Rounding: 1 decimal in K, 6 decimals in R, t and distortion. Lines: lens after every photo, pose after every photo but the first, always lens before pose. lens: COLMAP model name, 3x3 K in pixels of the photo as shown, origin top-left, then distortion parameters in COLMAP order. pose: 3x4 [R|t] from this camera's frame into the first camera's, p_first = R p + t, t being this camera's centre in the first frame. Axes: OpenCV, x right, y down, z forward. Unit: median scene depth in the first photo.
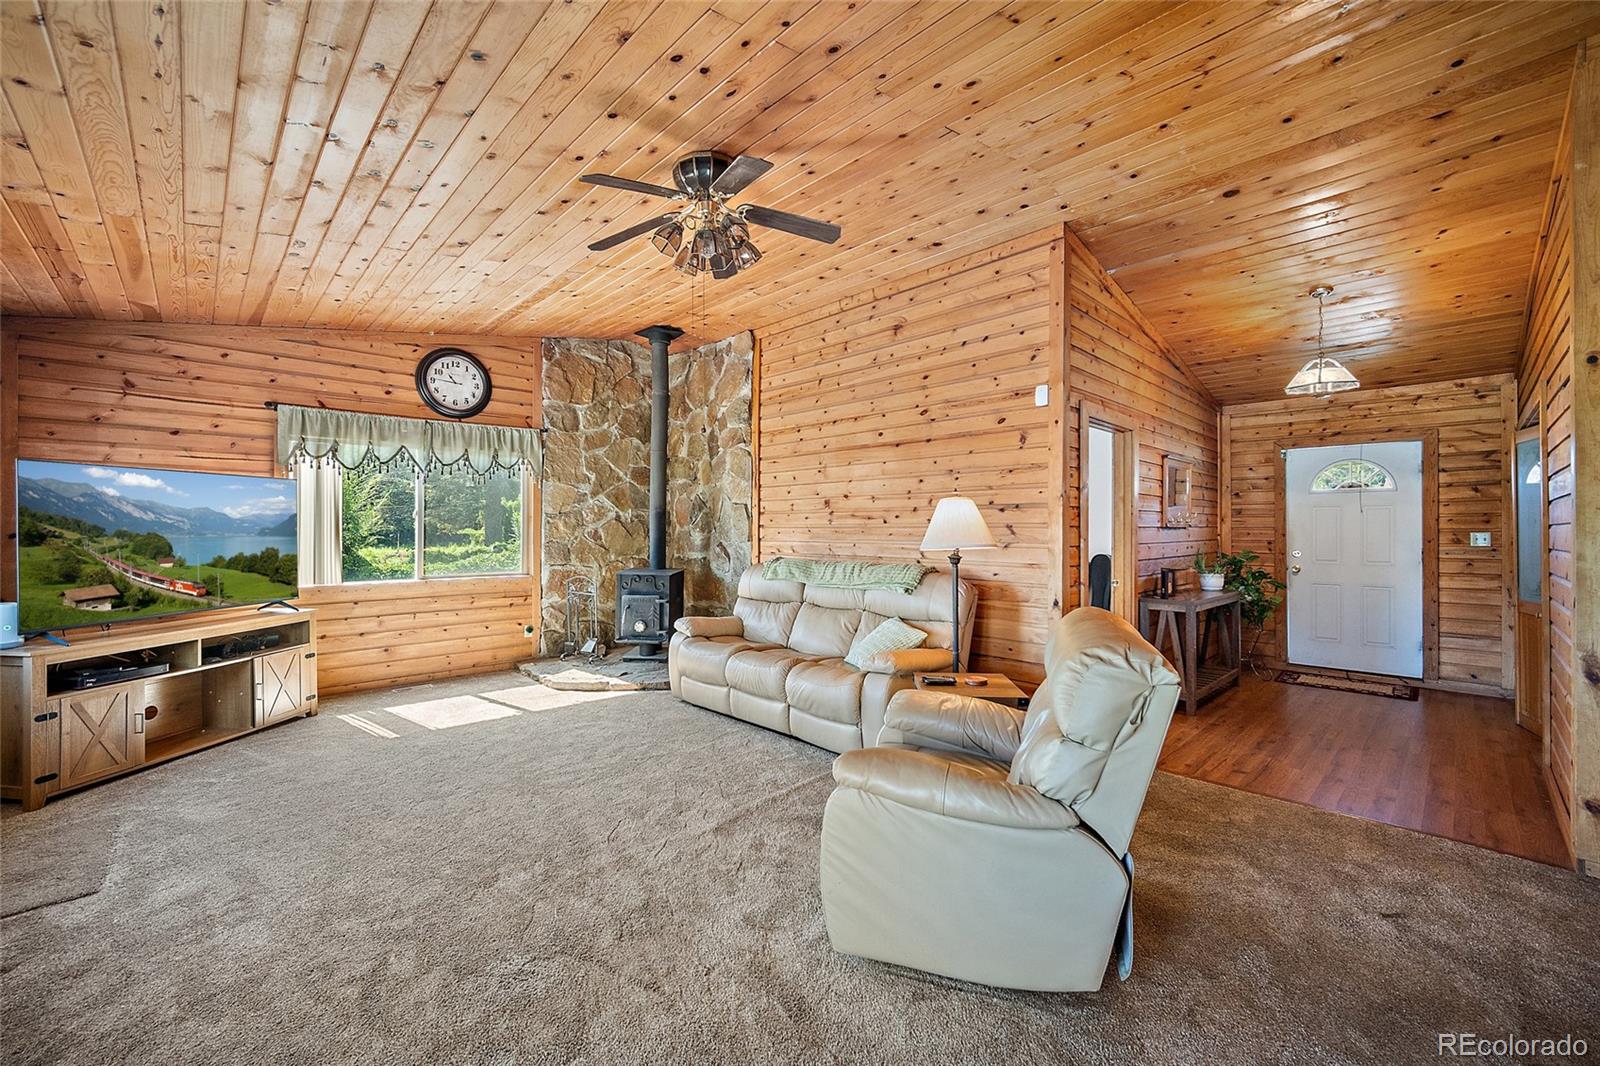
lens RADIAL K [[631.2, 0, 798.8], [0, 631.2, 525.1], [0, 0, 1]] dist [-0.001268, 0.000155]
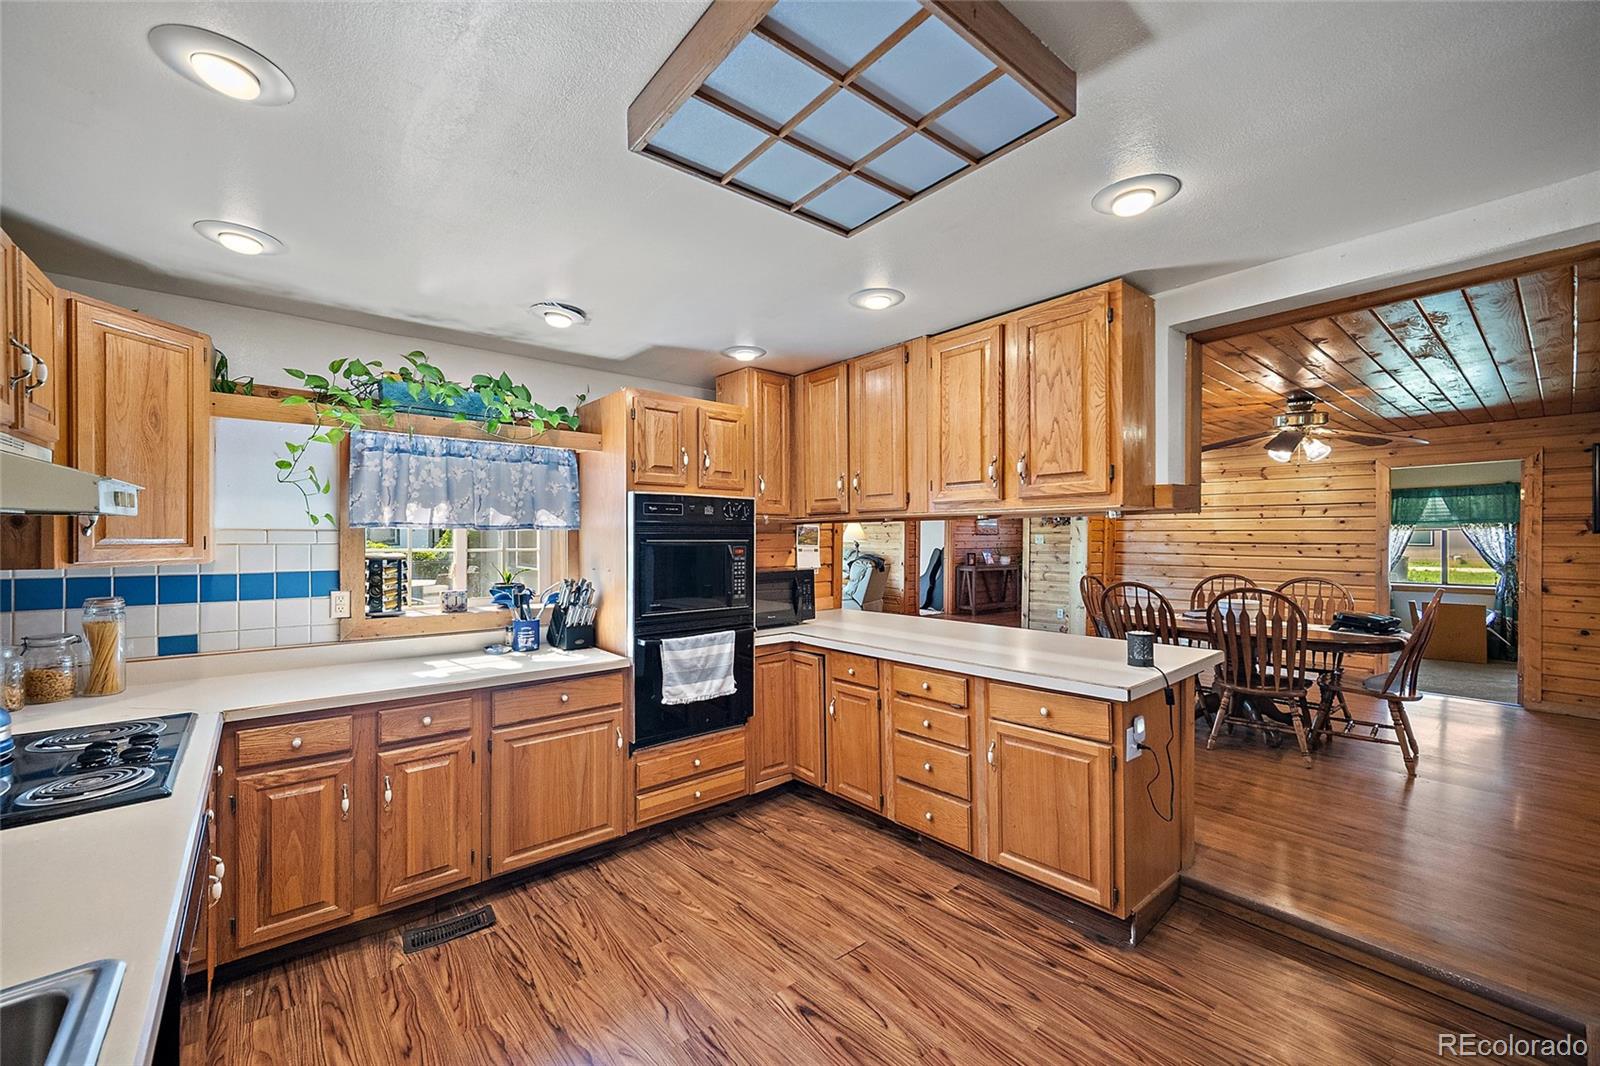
lens RADIAL K [[631.2, 0, 794.8], [0, 631.2, 539.1], [0, 0, 1]] dist [-0.001268, 0.000155]
pose [[0.997730, 0.004967, -0.067154, 0.107724], [-0.004251, 0.999933, 0.010801, -0.000433], [0.067203, -0.010491, 0.997684, -1.144064]]
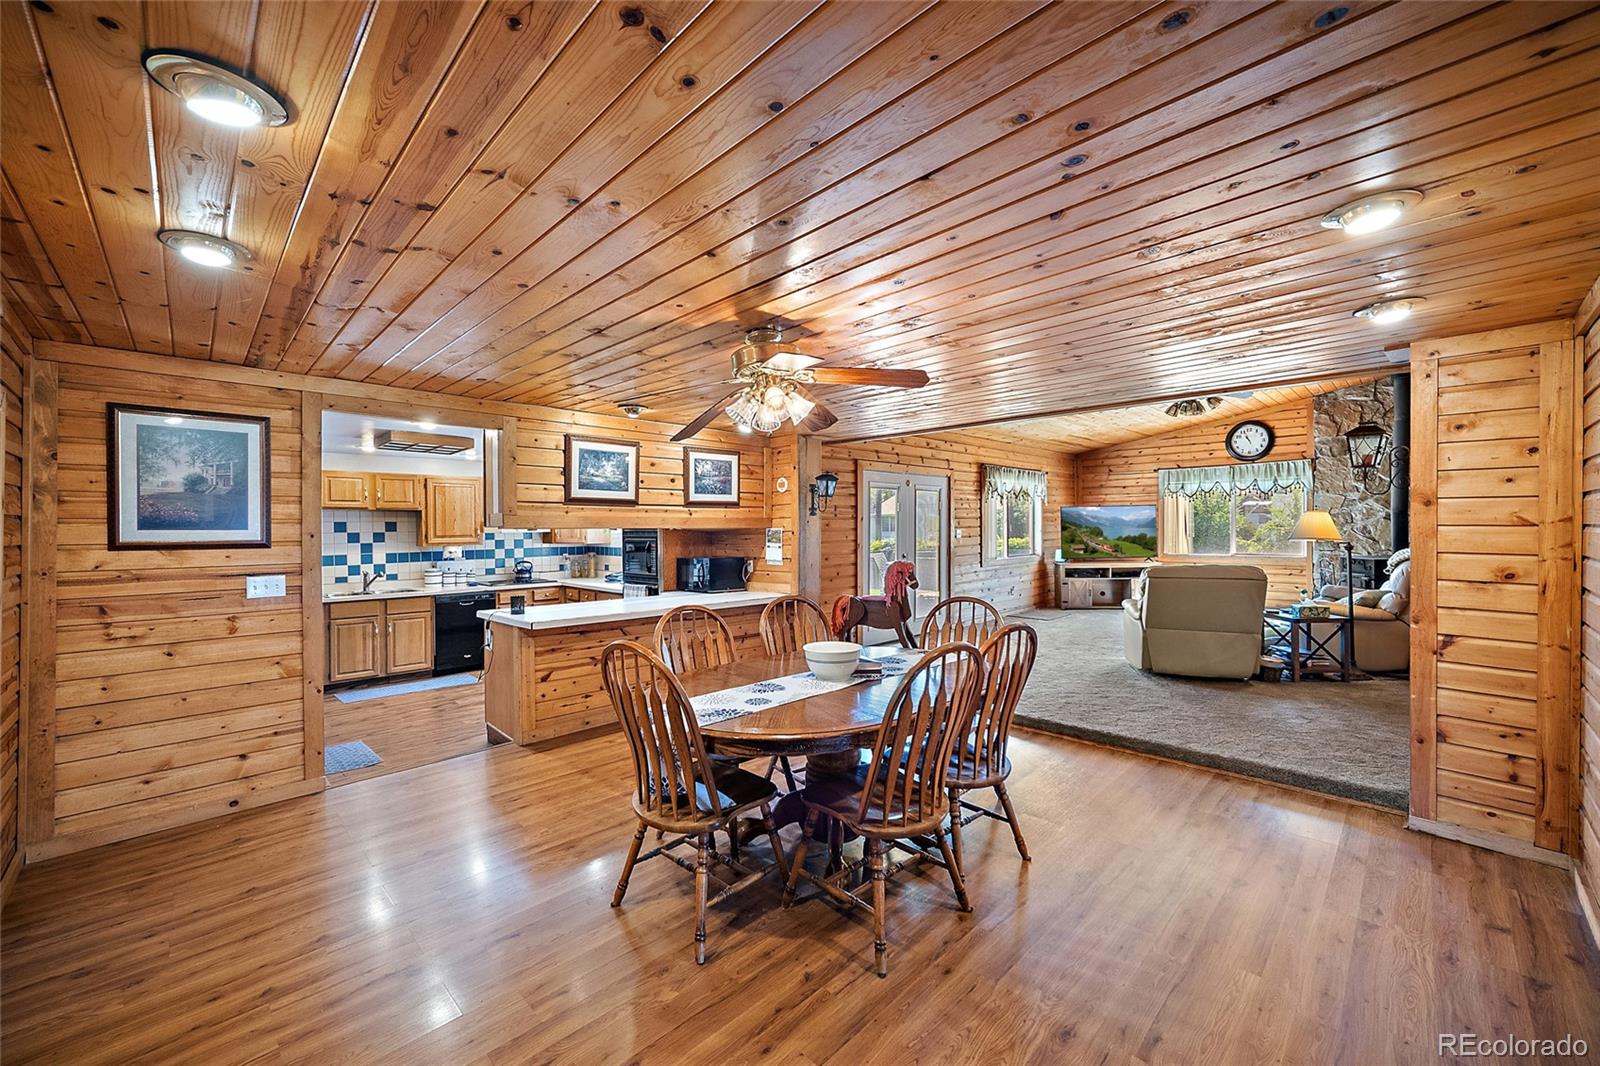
lens RADIAL K [[631.2, 0, 794.3], [0, 631.2, 532.5], [0, 0, 1]] dist [-0.001268, 0.000155]
pose [[0.023729, 0.012001, -0.999646, 1.199095], [0.014607, 0.999817, 0.012350, -0.015656], [0.999612, -0.014895, 0.023549, -0.293475]]
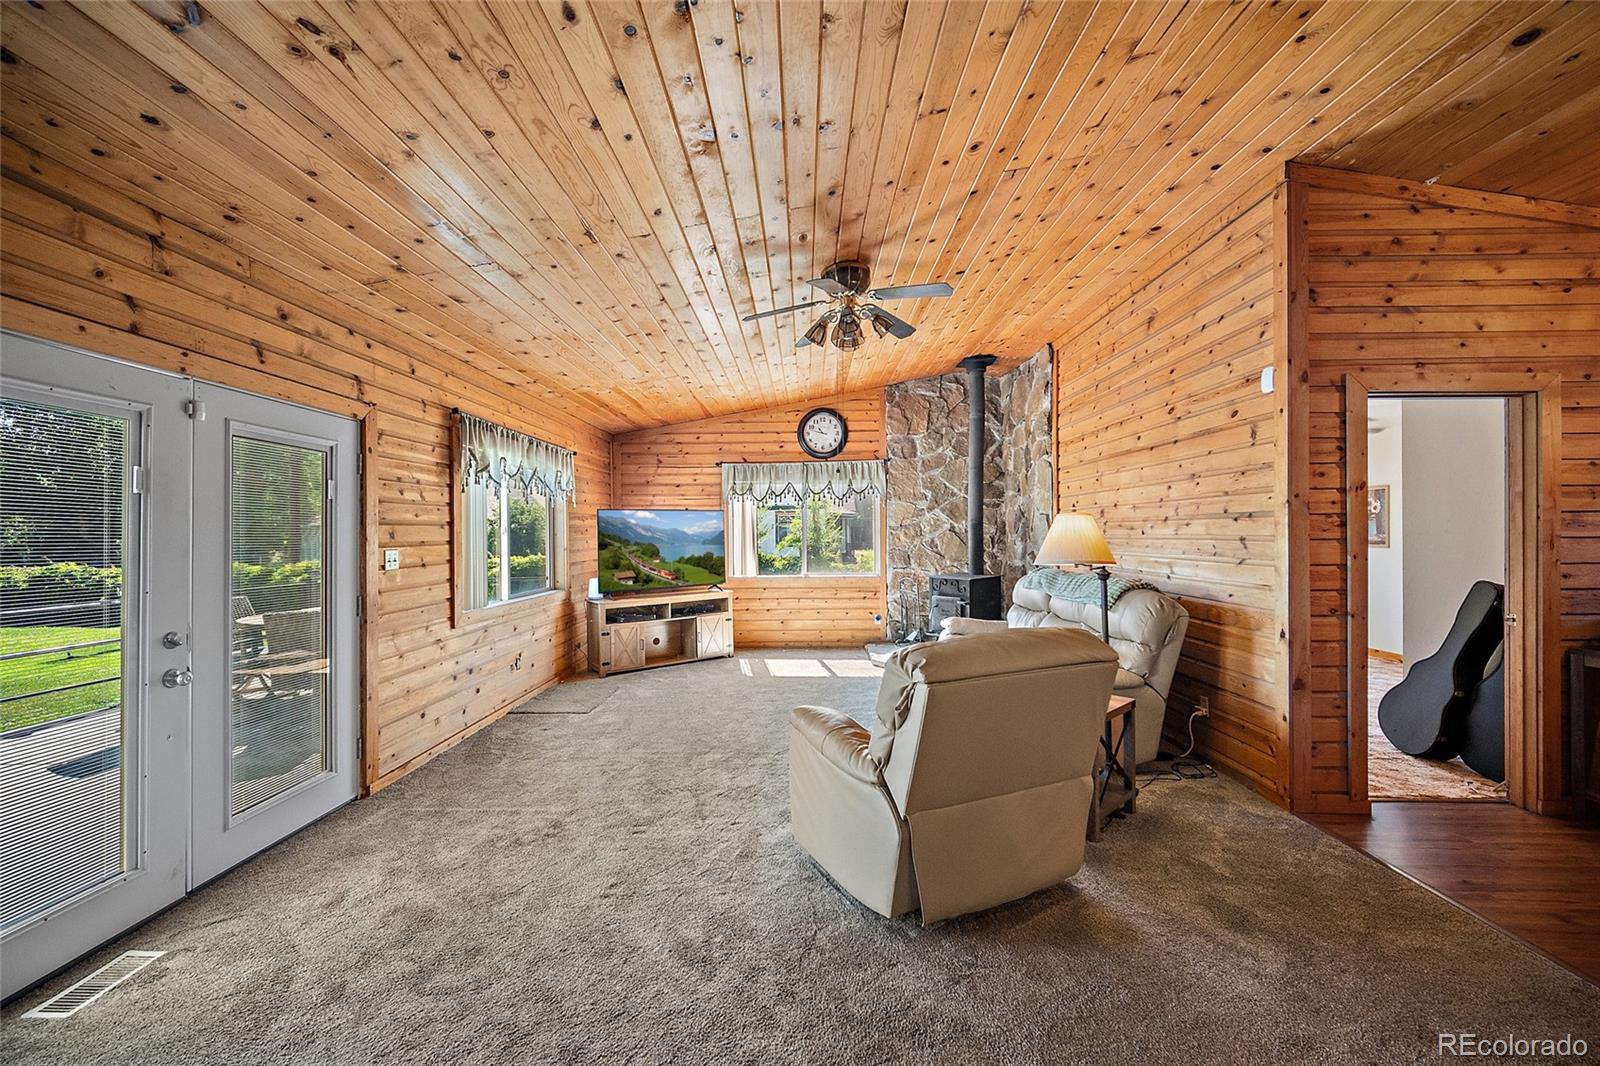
lens RADIAL K [[631.2, 0, 794.5], [0, 631.2, 534.4], [0, 0, 1]] dist [-0.001268, 0.000155]
pose [[0.707983, -0.006919, -0.706196, 0.394726], [0.013155, 0.999908, 0.003392, -0.011287], [0.706107, -0.011691, 0.708009, -0.013725]]
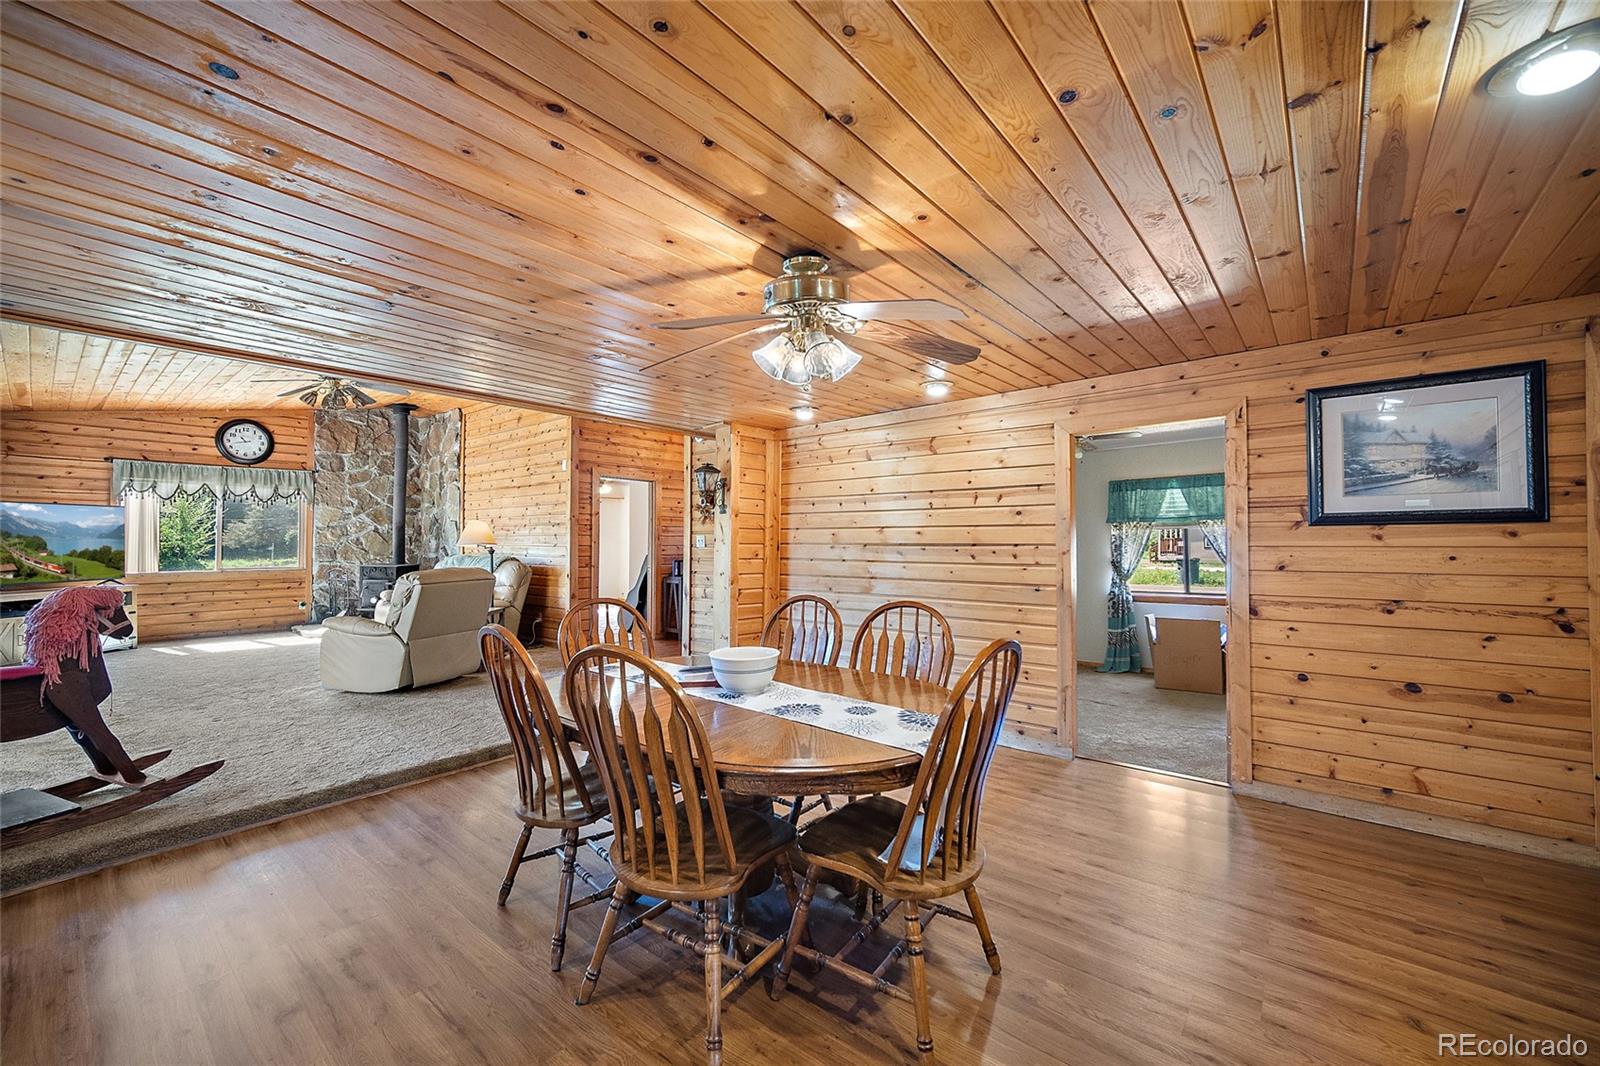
lens RADIAL K [[631.2, 0, 794.2], [0, 631.2, 532.8], [0, 0, 1]] dist [-0.001268, 0.000155]
pose [[0.993662, 0.001954, 0.112391, 0.638030], [-0.000981, 0.999962, -0.008712, 0.008318], [-0.112404, 0.008546, 0.993626, -0.702510]]
